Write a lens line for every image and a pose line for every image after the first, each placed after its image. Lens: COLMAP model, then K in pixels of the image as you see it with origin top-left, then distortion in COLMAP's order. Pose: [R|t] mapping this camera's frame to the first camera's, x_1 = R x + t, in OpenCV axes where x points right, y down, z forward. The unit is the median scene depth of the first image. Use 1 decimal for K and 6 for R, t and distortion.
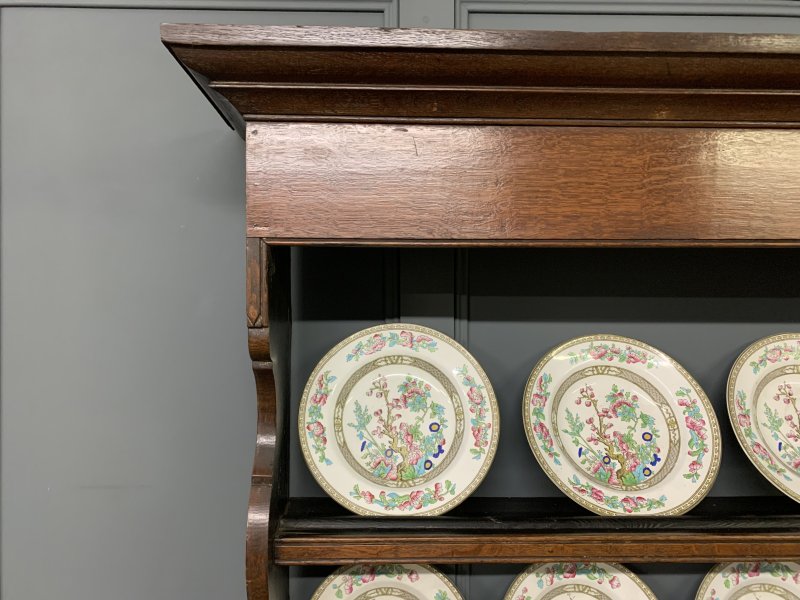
lens RADIAL K [[630.9, 0, 397.9], [0, 630.9, 298.0], [0, 0, 1]] dist [0.057017, -0.131064]
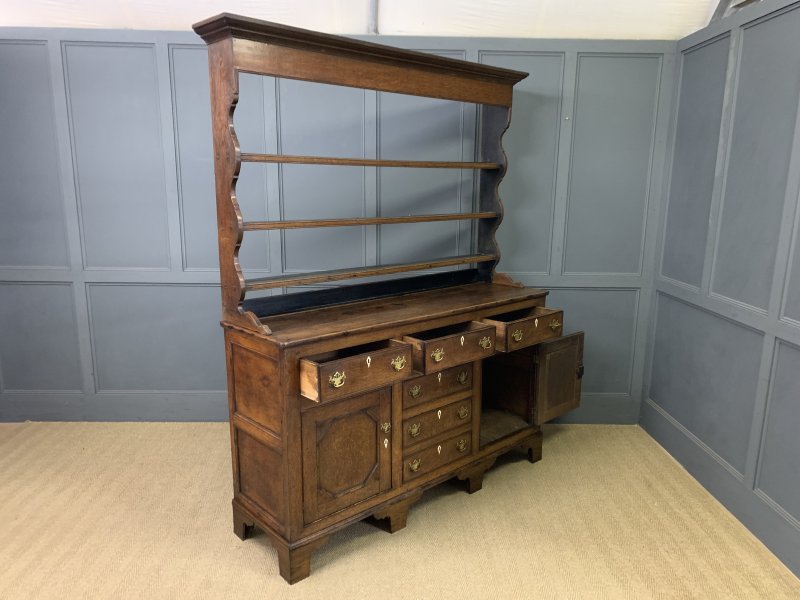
lens RADIAL K [[604.7, 0, 405.7], [0, 604.7, 299.0], [0, 0, 1]] dist [0.093488, -0.060955]
pose [[0.754500, -0.123746, 0.644528, -1.930376], [-0.011300, 0.979469, 0.201280, 0.488008], [-0.656202, -0.159149, 0.737611, -2.552886]]
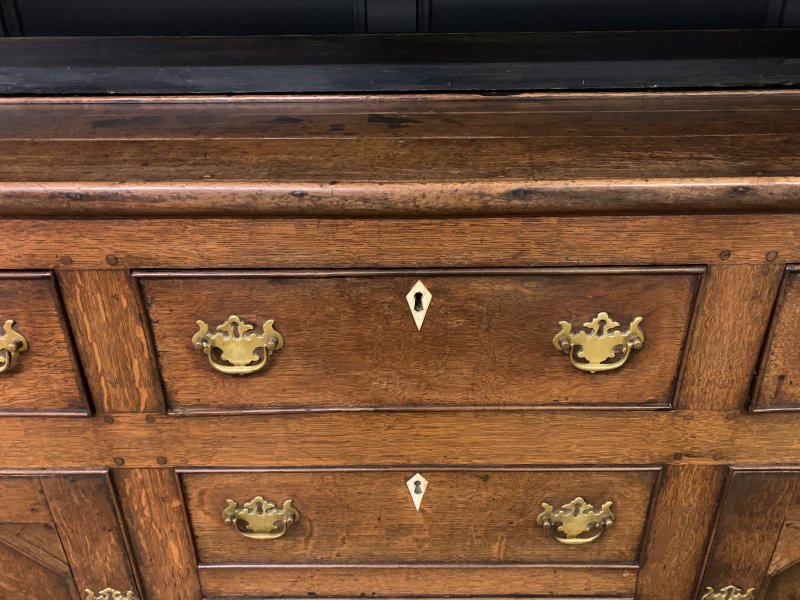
lens RADIAL K [[613.8, 0, 400.0], [0, 613.8, 300.0], [0, 0, 1]] dist [0.012122, -0.001770]
pose [[0.999300, 0.002515, -0.037323, 1.089218], [0.014625, 0.892054, 0.451692, 1.252769], [0.034429, -0.451922, 0.891393, -0.223328]]
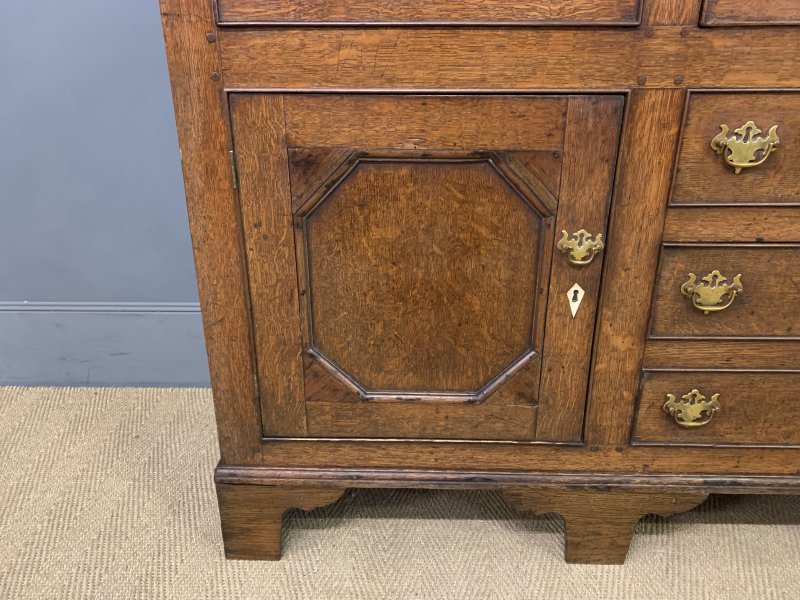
lens RADIAL K [[612.0, 0, 396.7], [0, 612.0, 290.0], [0, 0, 1]] dist [0.054564, -0.059877]
pose [[0.999157, 0.009739, -0.039887, 0.237195], [0.006291, 0.923673, 0.383129, 1.810033], [0.040574, -0.383057, 0.922833, -0.691222]]
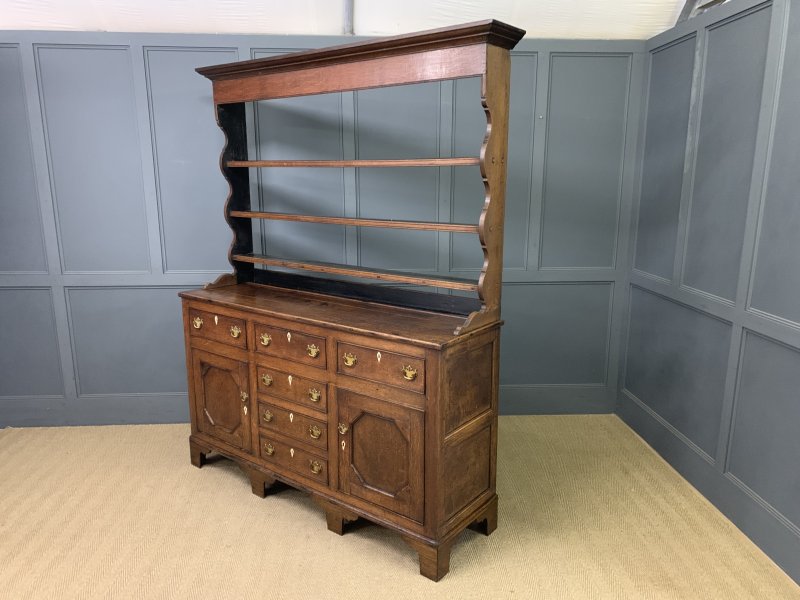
lens RADIAL K [[617.4, 0, 400.0], [0, 617.4, 300.0], [0, 0, 1]] dist [0.098032, -0.000197]
pose [[0.773403, 0.123778, -0.621713, 4.471228], [0.013187, 0.977398, 0.210997, 0.428701], [0.633778, -0.171385, 0.754290, -2.328356]]
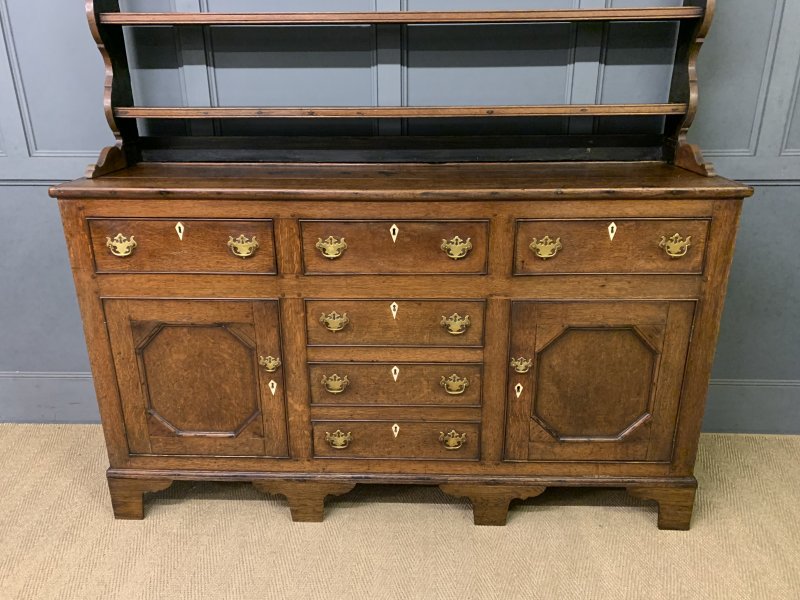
lens RADIAL K [[611.0, 0, 397.8], [0, 611.0, 296.1], [0, 0, 1]] dist [0.103861, -0.188025]
pose [[0.998310, 0.010557, -0.057148, 1.238840], [0.010096, 0.936903, 0.349445, 1.021708], [0.057231, -0.349431, 0.935213, -1.836055]]
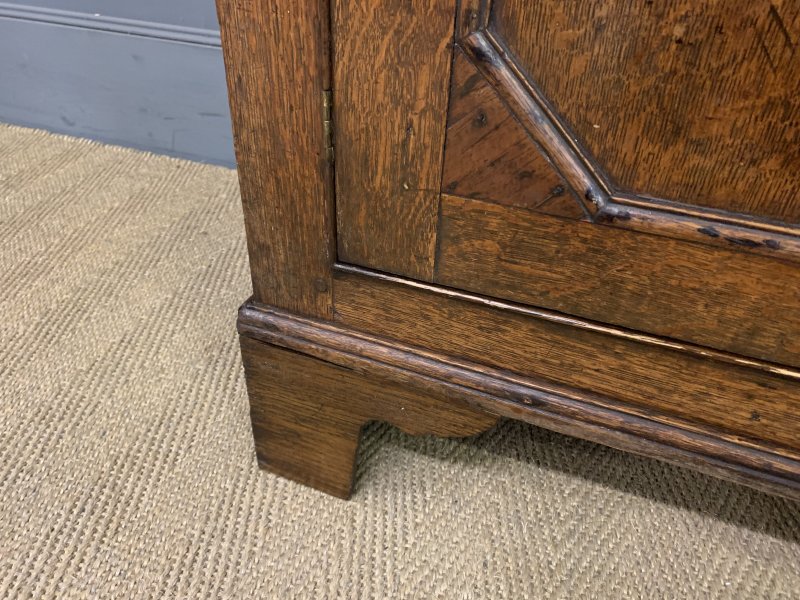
lens RADIAL K [[612.0, 0, 396.7], [0, 612.0, 290.0], [0, 0, 1]] dist [0.054564, -0.059877]
pose [[0.929166, 0.232218, -0.287619, 0.117361], [-0.024218, 0.814627, 0.579479, 2.323183], [0.368868, -0.531467, 0.762548, 0.004099]]
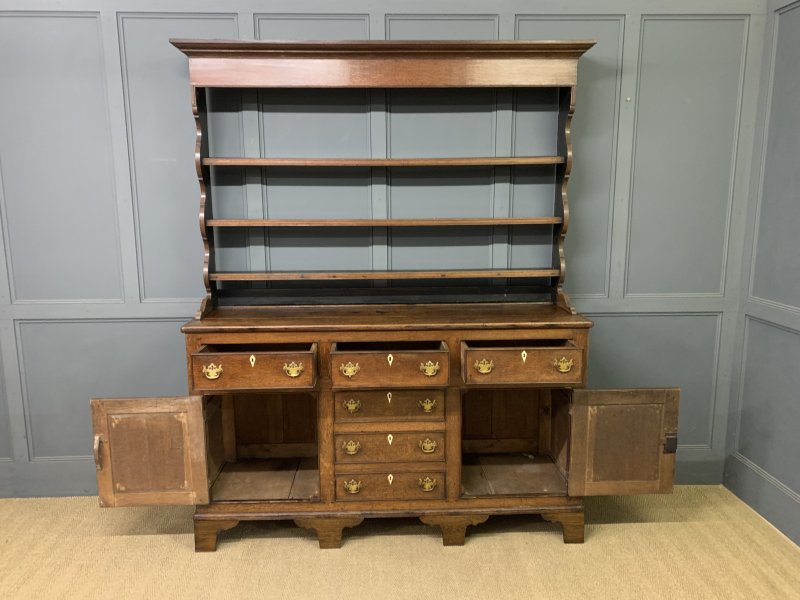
lens RADIAL K [[611.0, 0, 397.8], [0, 611.0, 296.1], [0, 0, 1]] dist [0.103861, -0.188025]
pose [[0.999882, -0.010087, 0.011544, 1.095347], [0.007915, 0.984569, 0.174816, 0.582698], [-0.013129, -0.174704, 0.984533, -3.387269]]
